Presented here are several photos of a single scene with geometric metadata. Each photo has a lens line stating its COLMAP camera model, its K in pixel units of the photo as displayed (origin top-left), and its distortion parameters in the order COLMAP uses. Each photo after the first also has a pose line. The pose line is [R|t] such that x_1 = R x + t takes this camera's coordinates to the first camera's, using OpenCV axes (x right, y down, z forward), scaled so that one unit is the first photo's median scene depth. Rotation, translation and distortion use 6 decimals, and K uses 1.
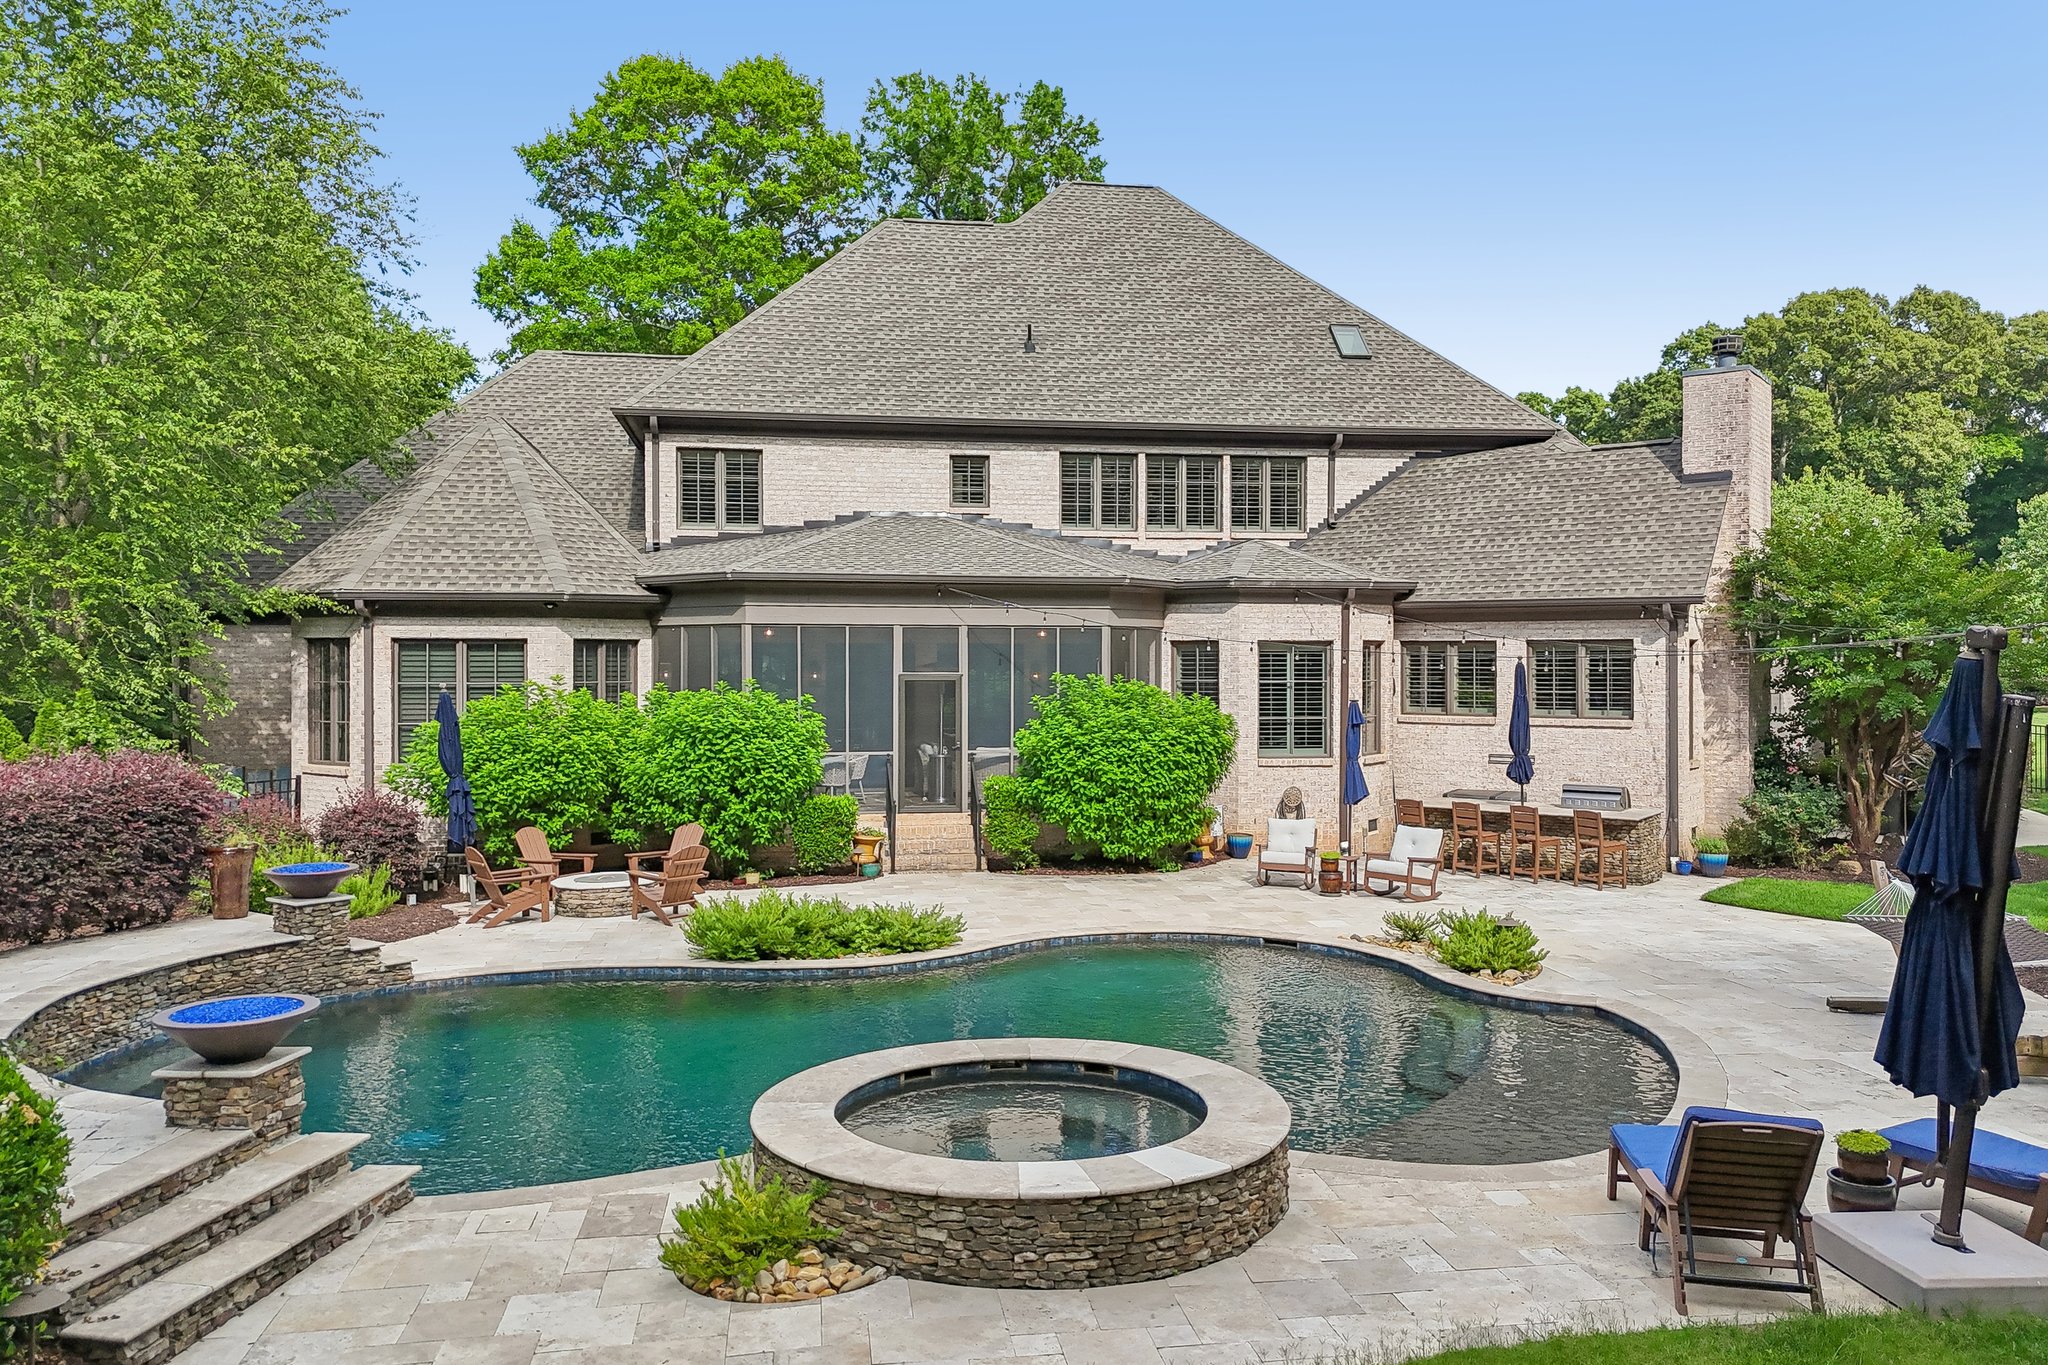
lens RADIAL K [[1530.7, 0, 1030.3], [0, 1530.7, 674.5], [0, 0, 1]] dist [0.082140, -0.078687]
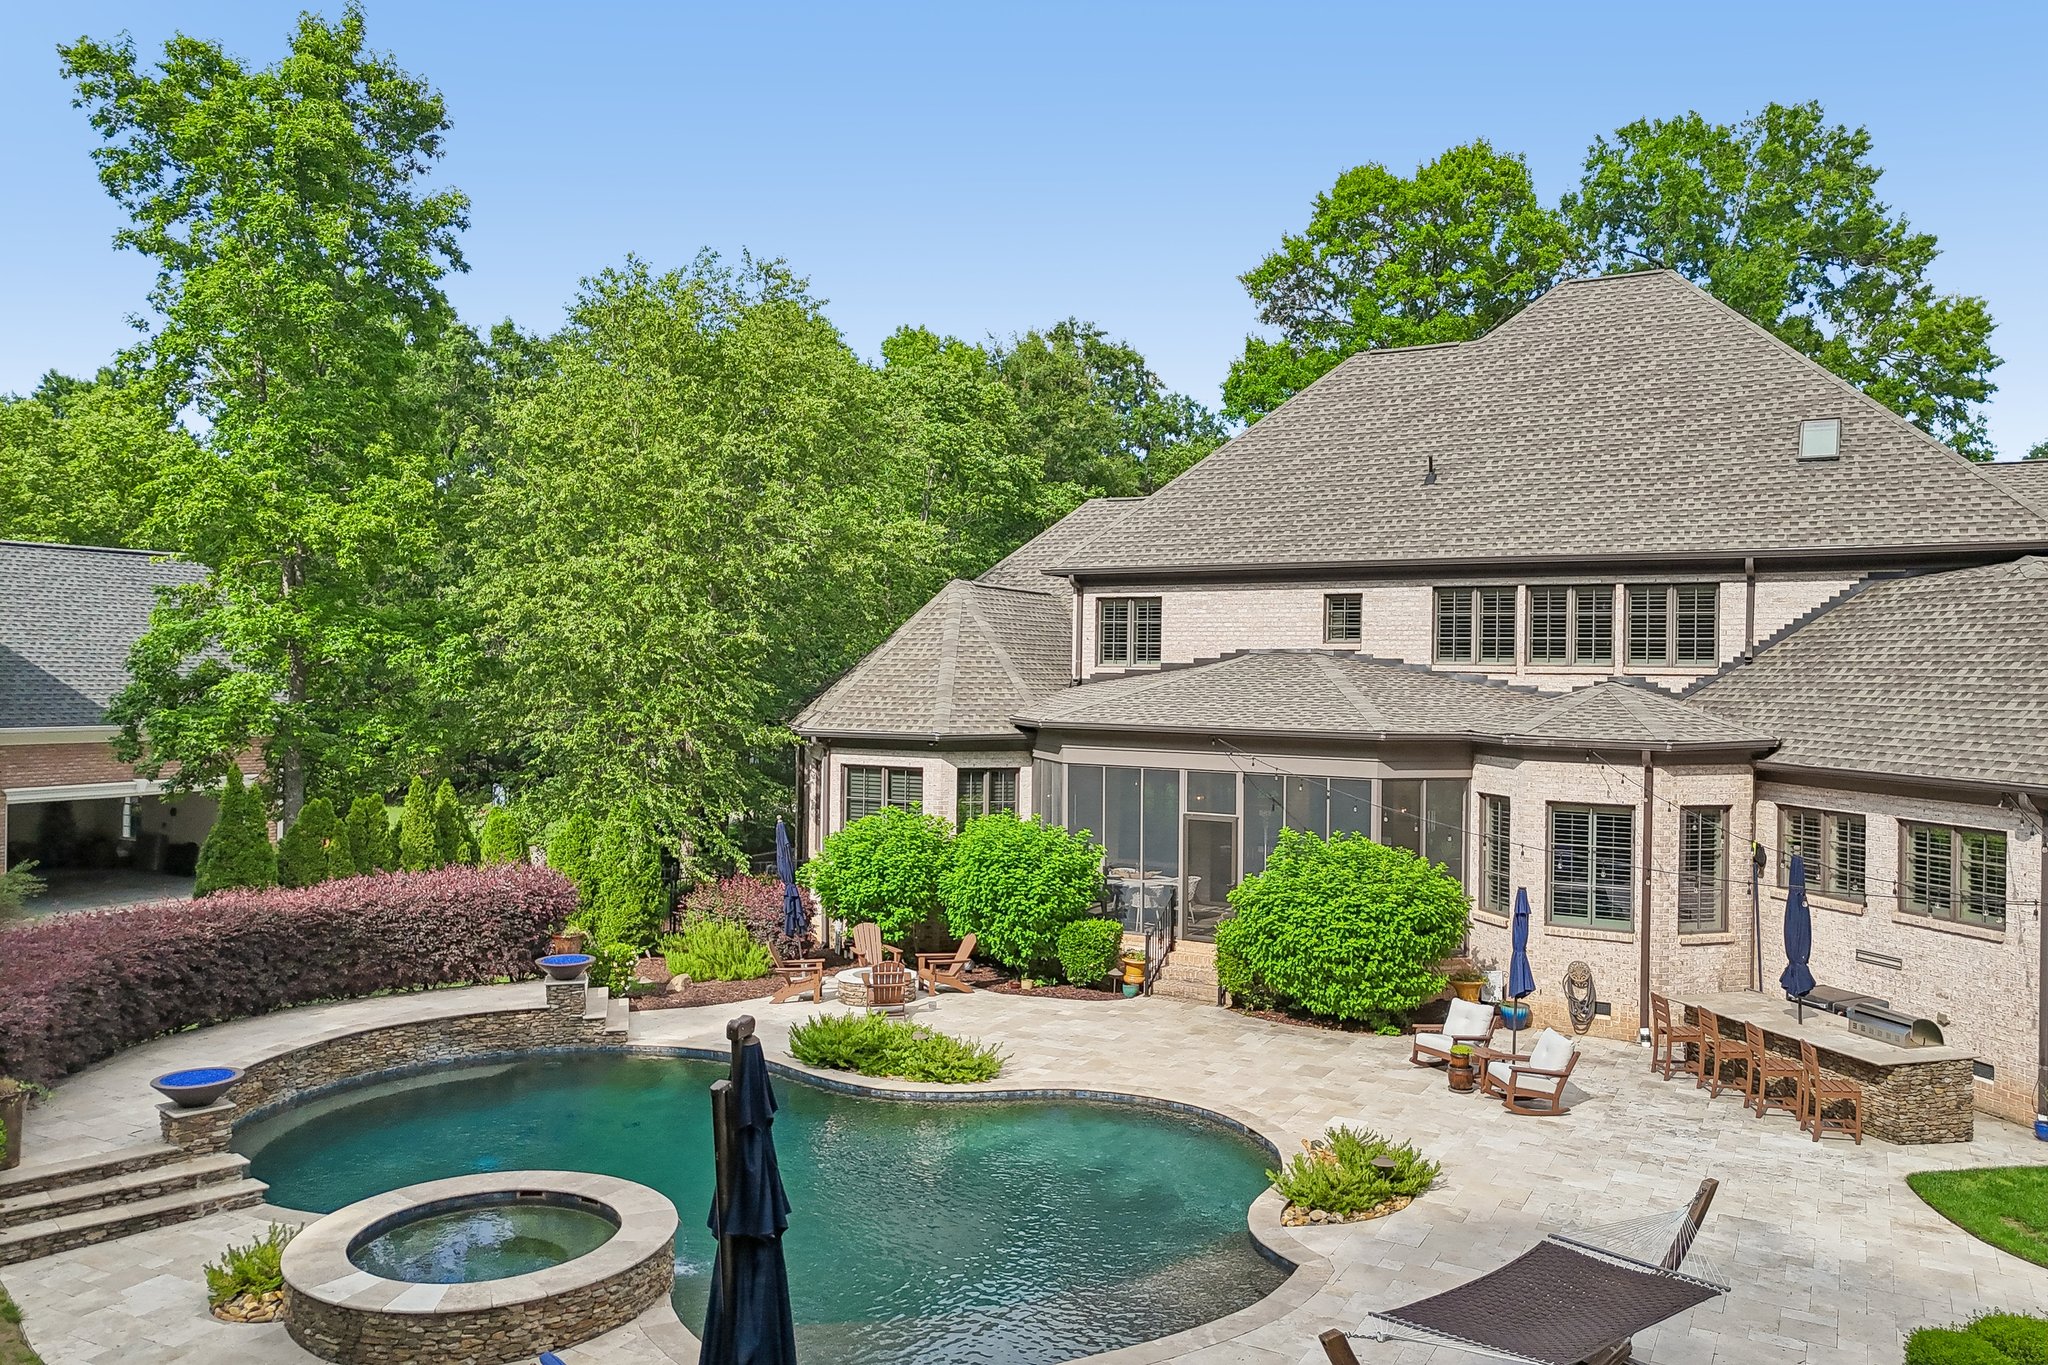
lens RADIAL K [[1509.3, 0, 1024.0], [0, 1509.3, 682.5], [0, 0, 1]] dist [0.077988, -0.077823]
pose [[0.790079, 0.015225, -0.612816, 0.427775], [-0.016618, 0.999856, 0.003417, -0.084748], [0.612779, 0.007484, 0.790219, 0.057513]]
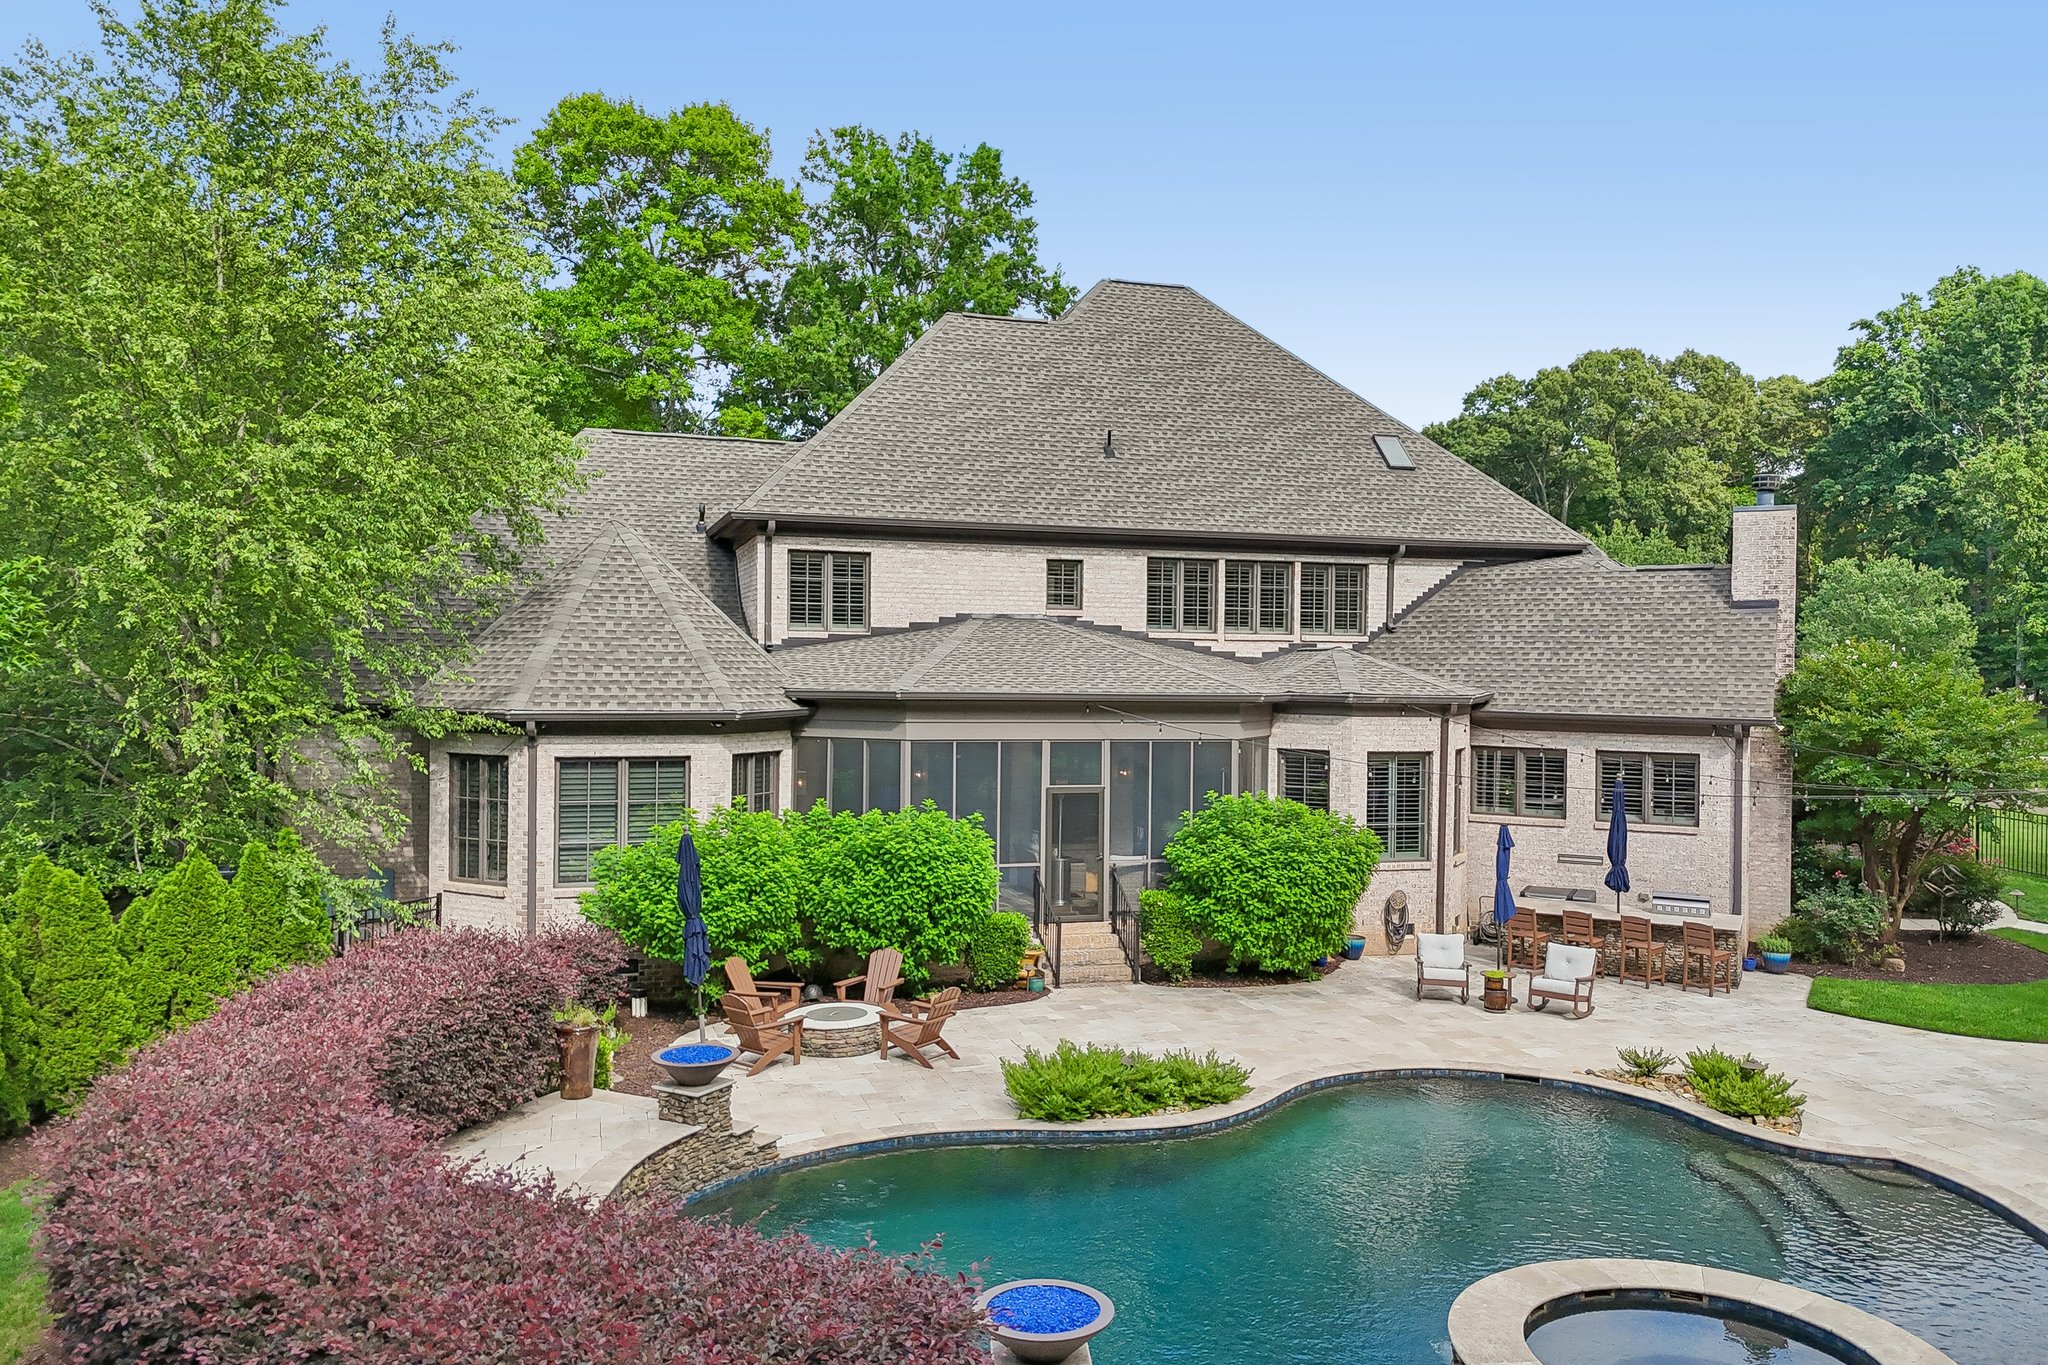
lens RADIAL K [[1509.3, 0, 1024.0], [0, 1509.3, 682.5], [0, 0, 1]] dist [0.077988, -0.077823]
pose [[0.989305, 0.009687, 0.145539, -0.218170], [-0.010541, 0.999931, 0.005098, -0.066695], [-0.145479, -0.006578, 0.989339, -0.000237]]
